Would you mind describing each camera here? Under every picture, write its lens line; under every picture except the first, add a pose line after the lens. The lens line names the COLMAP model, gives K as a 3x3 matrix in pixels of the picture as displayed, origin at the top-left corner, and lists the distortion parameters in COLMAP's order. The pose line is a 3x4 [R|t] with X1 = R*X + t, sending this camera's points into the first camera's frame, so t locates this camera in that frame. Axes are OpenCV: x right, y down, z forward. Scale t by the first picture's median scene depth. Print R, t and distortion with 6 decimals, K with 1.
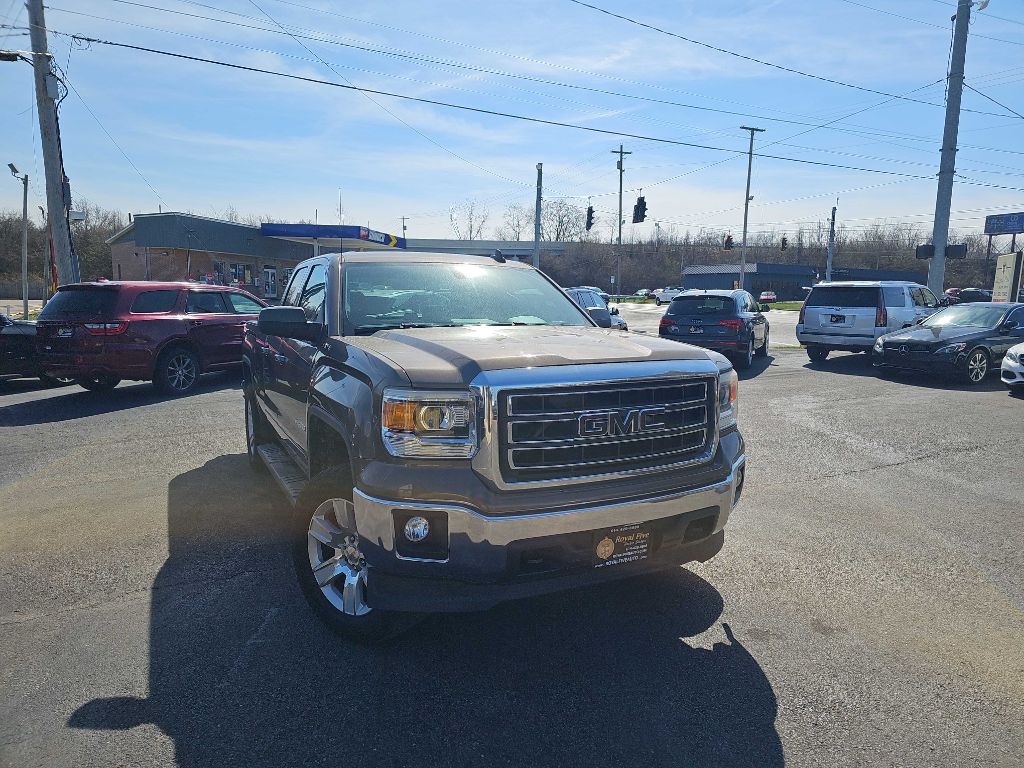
lens RADIAL K [[671.9, 0, 540.1], [0, 671.9, 388.3], [0, 0, 1]] dist [0.052776, -0.051519]
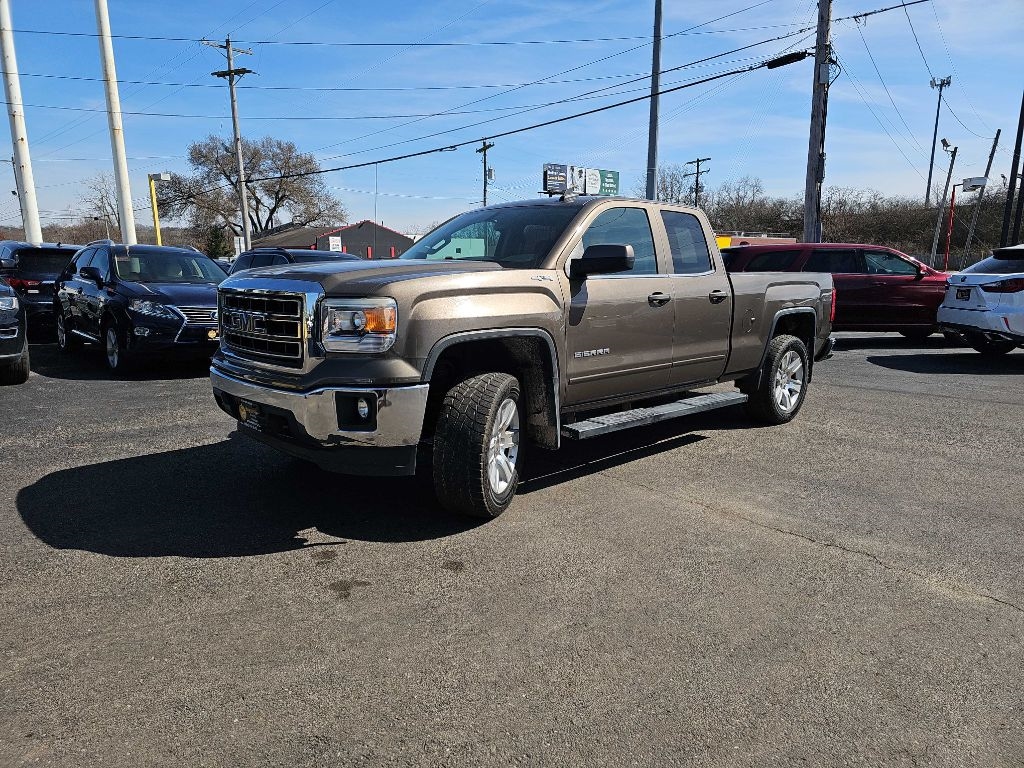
lens RADIAL K [[680.2, 0, 514.3], [0, 680.2, 387.1], [0, 0, 1]] dist [0.062005, -0.043627]
pose [[0.260225, 0.157077, -0.952685, 0.410867], [-0.125116, 0.983845, 0.128040, -0.016671], [0.957407, 0.085877, 0.275674, 0.296414]]
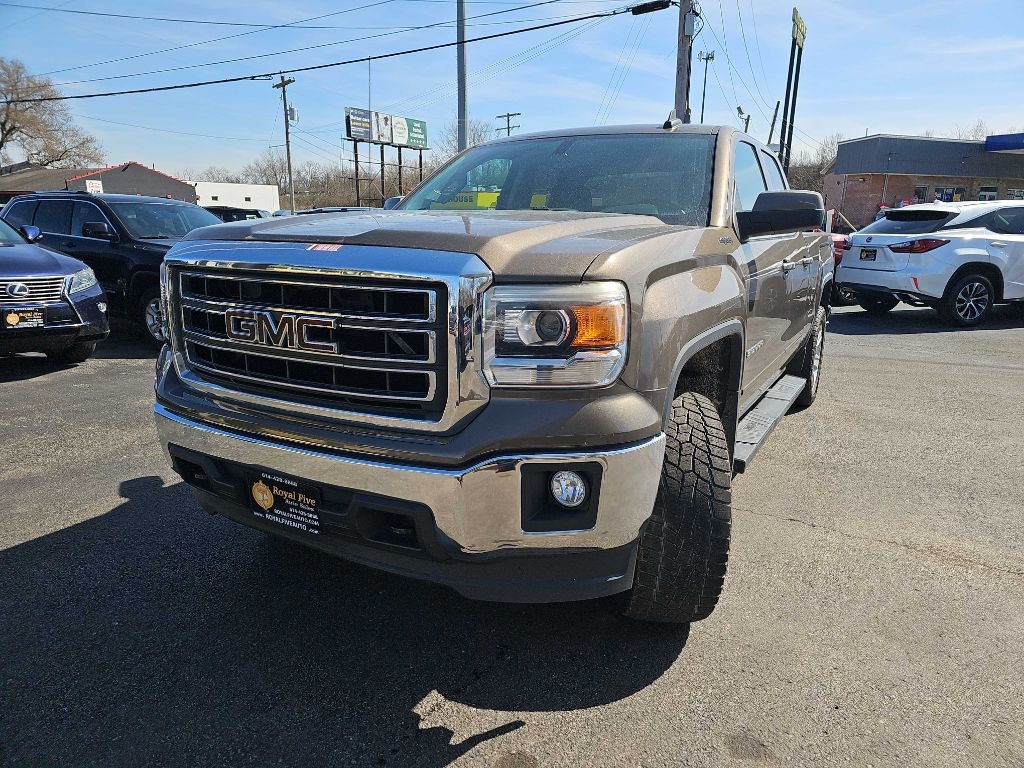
lens RADIAL K [[680.4, 0, 532.3], [0, 680.4, 392.0], [0, 0, 1]] dist [0.051811, -0.035613]
pose [[0.543018, 0.195692, -0.816600, 0.221454], [-0.115204, 0.980632, 0.158393, -0.007430], [0.831781, 0.008065, 0.555046, 0.214354]]
